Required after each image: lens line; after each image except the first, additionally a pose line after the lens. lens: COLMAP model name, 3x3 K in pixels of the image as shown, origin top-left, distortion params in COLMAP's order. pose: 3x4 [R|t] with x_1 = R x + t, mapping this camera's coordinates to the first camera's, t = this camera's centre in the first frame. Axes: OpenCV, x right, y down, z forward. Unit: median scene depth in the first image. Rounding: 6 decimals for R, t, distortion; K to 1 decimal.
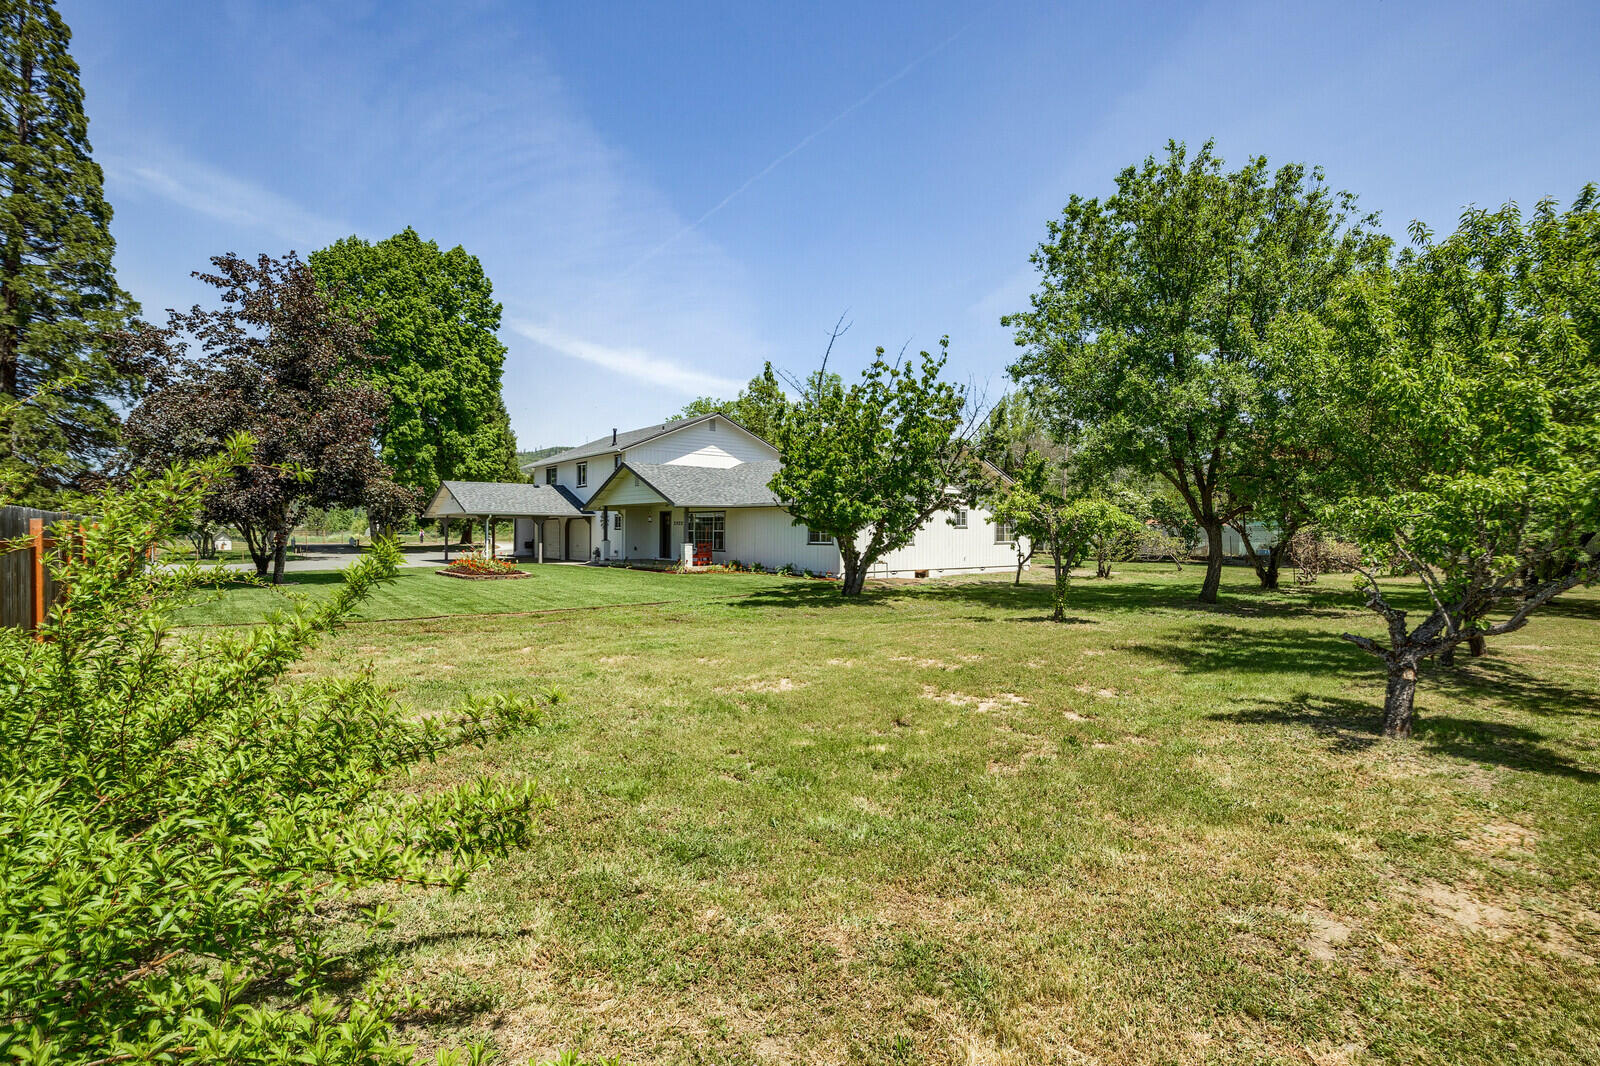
lens RADIAL K [[745.7, 0, 740.2], [0, 745.7, 527.7], [0, 0, 1]] dist [-0.001820, 0.000210]
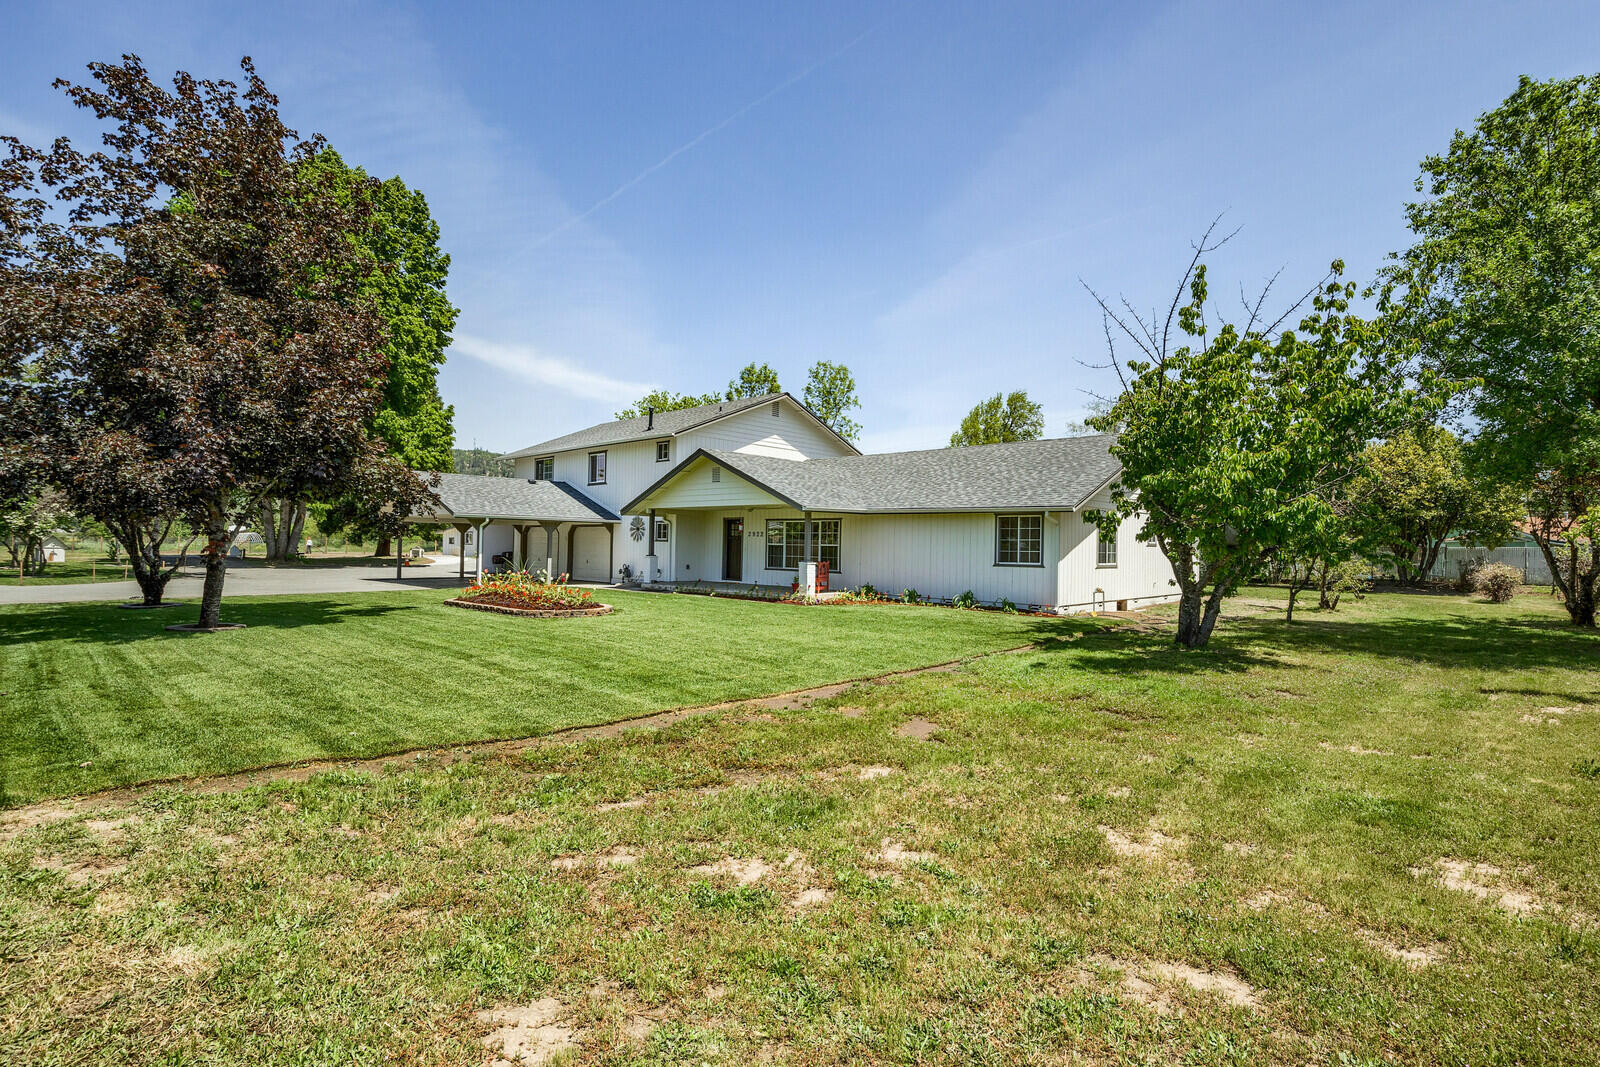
lens RADIAL K [[745.7, 0, 740.2], [0, 745.7, 528.2], [0, 0, 1]] dist [-0.001820, 0.000210]
pose [[0.985115, 0.017064, 0.171045, -0.205521], [-0.014341, 0.999750, -0.017147, 0.001295], [-0.171295, 0.014439, 0.985114, 0.233899]]
